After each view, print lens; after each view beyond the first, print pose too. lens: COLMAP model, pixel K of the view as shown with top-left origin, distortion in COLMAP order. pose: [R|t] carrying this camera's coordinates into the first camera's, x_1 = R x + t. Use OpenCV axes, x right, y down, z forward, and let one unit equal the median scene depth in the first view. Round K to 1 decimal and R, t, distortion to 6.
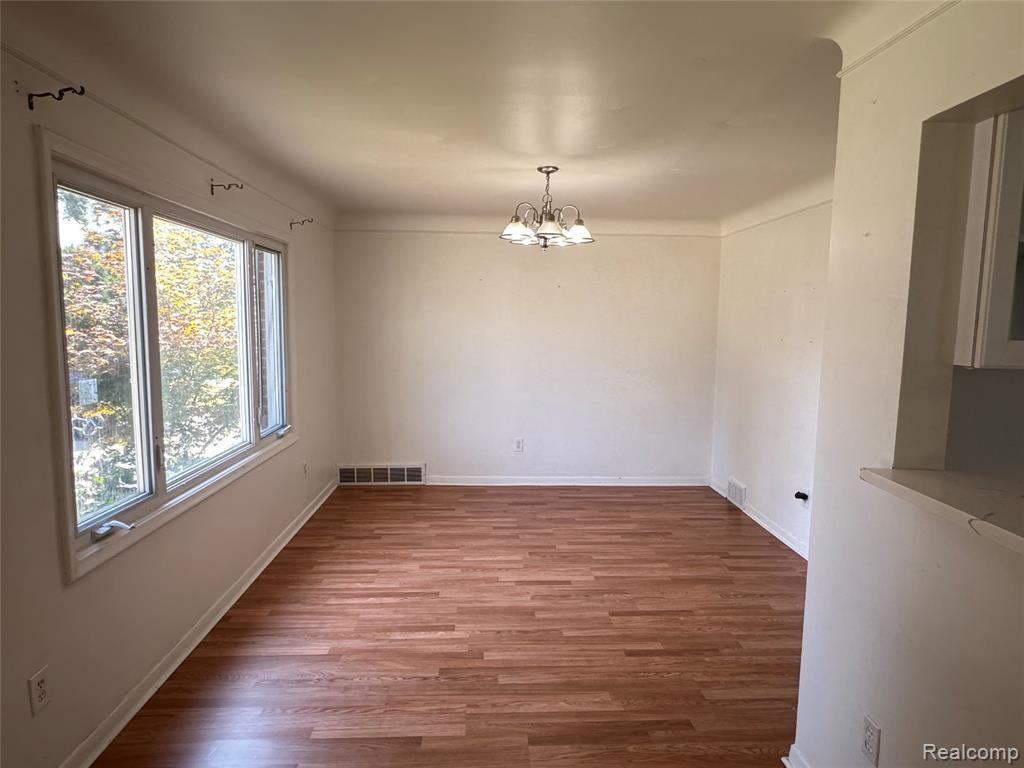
lens RADIAL K [[621.0, 0, 511.7], [0, 621.0, 387.1], [0, 0, 1]] dist [-0.012765, 0.008395]
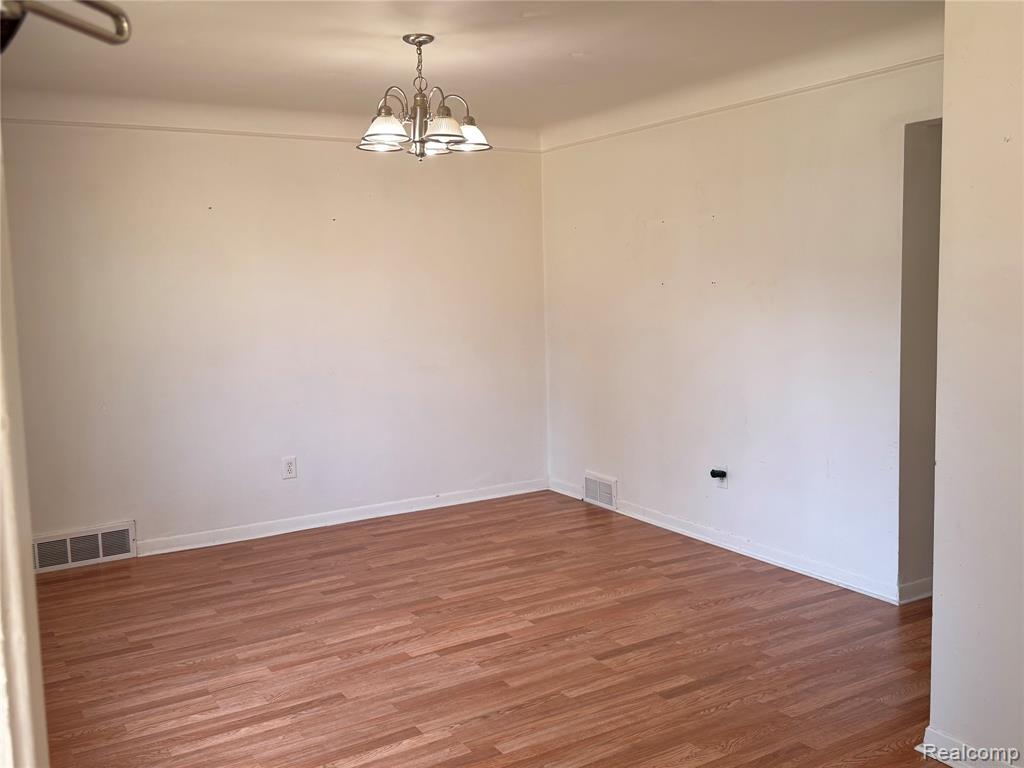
lens RADIAL K [[942.7, 0, 497.9], [0, 942.7, 383.3], [0, 0, 1]] dist [0.024765, 0.000000]
pose [[0.876159, -0.087856, 0.473948, -0.387102], [0.089621, 0.995796, 0.018914, 0.010524], [-0.473618, 0.025904, 0.880350, 0.059812]]
